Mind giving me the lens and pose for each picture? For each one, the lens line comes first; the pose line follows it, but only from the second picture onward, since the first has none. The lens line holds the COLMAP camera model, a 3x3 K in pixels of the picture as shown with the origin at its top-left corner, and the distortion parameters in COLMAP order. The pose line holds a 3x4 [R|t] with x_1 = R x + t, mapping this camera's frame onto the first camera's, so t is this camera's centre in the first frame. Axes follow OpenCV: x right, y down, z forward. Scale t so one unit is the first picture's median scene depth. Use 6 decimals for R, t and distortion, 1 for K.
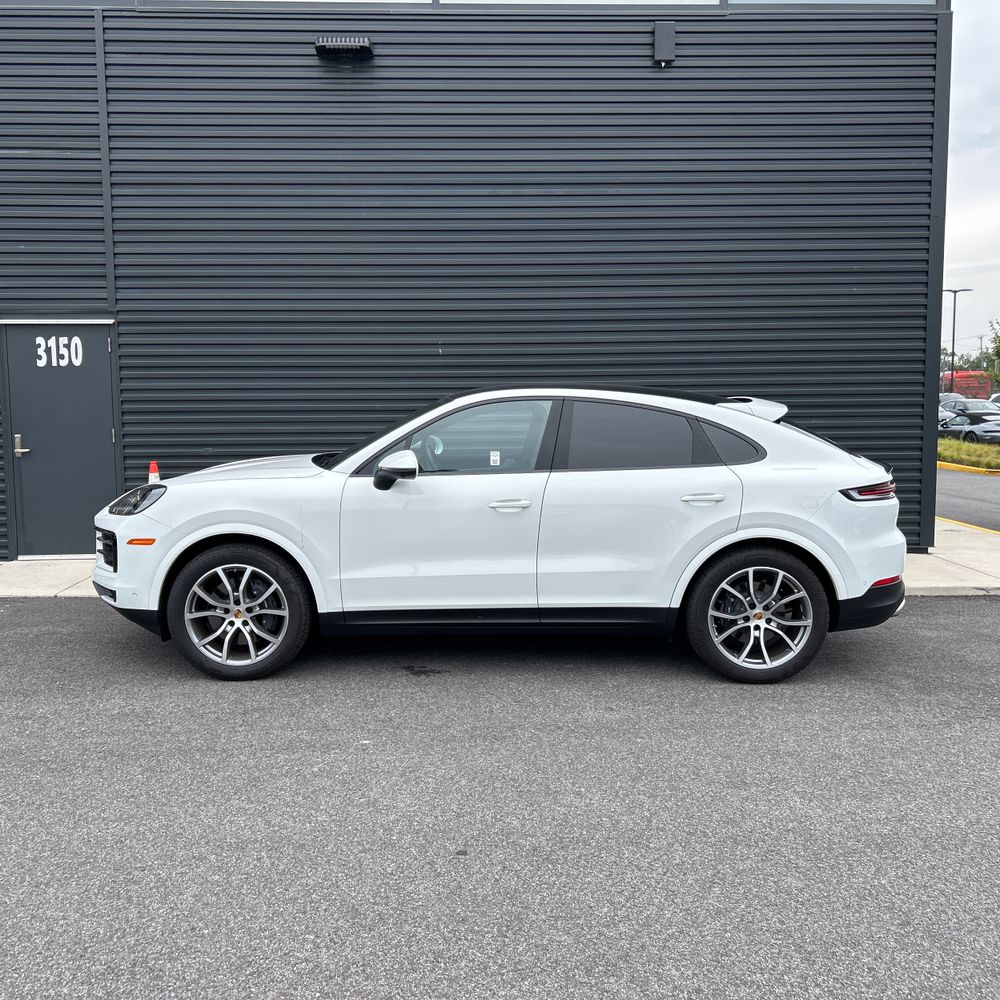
lens RADIAL K [[1046.3, 0, 498.7], [0, 1046.3, 463.4], [0, 0, 1]] dist [0.025644, 0.000000]
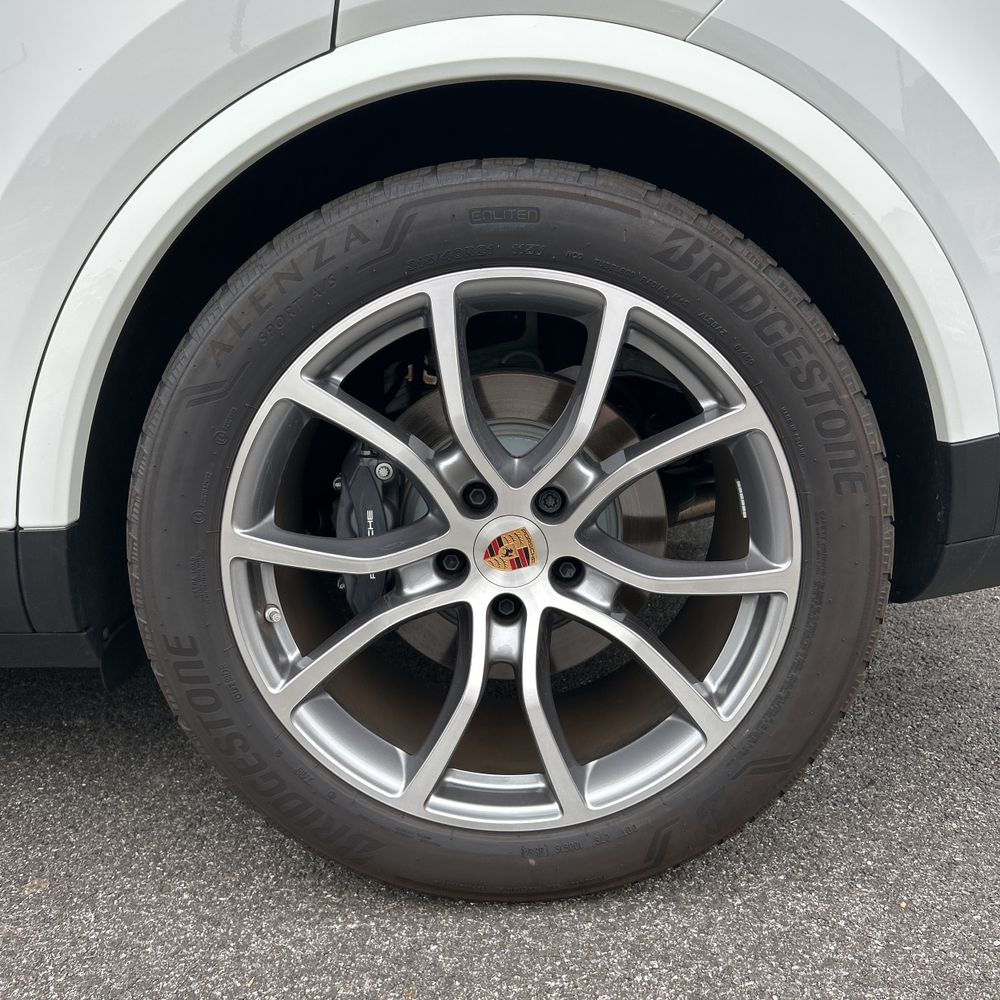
lens RADIAL K [[1046.3, 0, 504.5], [0, 1046.3, 503.4], [0, 0, 1]] dist [0.025644, 0.000000]
pose [[0.998553, -0.043389, -0.031769, 0.254480], [0.047376, 0.989307, 0.137939, 0.112508], [0.025444, -0.139244, 0.989931, 0.822904]]
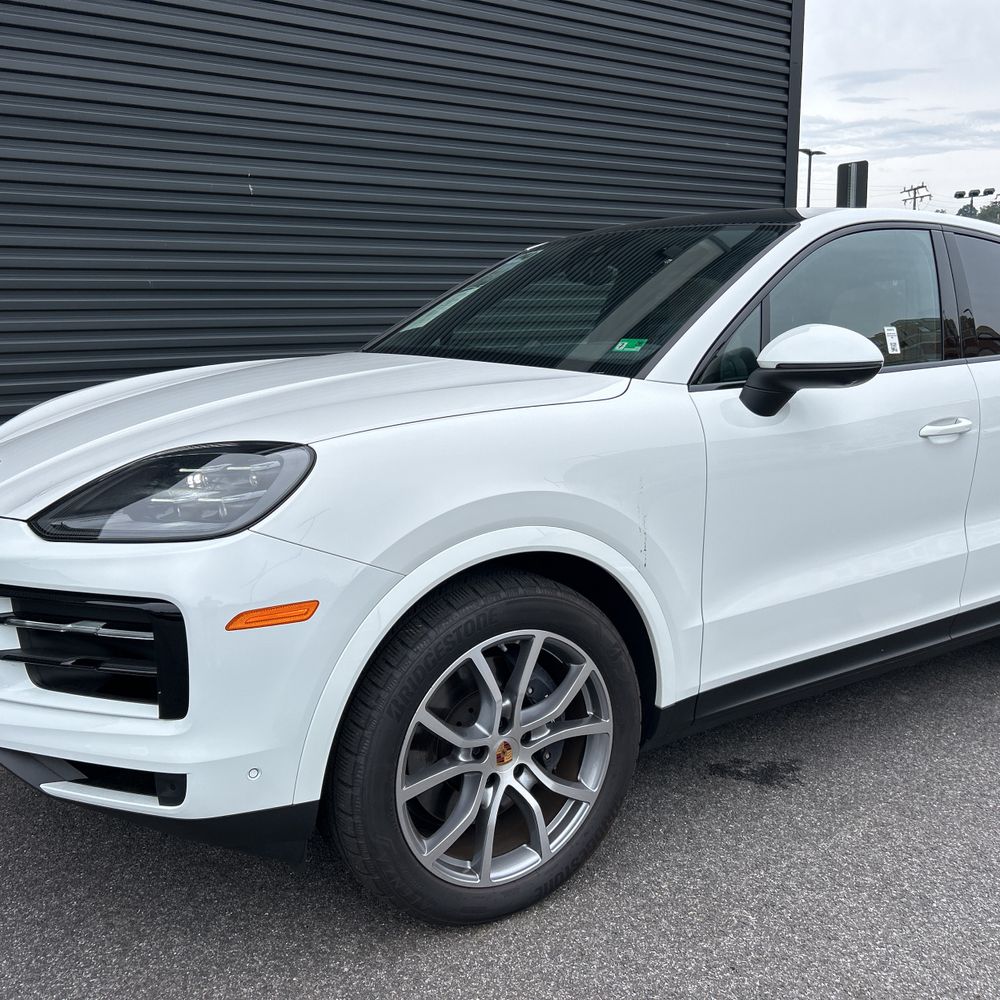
lens RADIAL K [[1046.3, 0, 501.9], [0, 1046.3, 499.5], [0, 0, 1]] dist [0.025644, 0.000000]
pose [[0.826831, -0.105611, 0.552446, -0.455408], [0.046007, 0.991621, 0.120711, 0.001570], [-0.560566, -0.074391, 0.824762, 0.681149]]
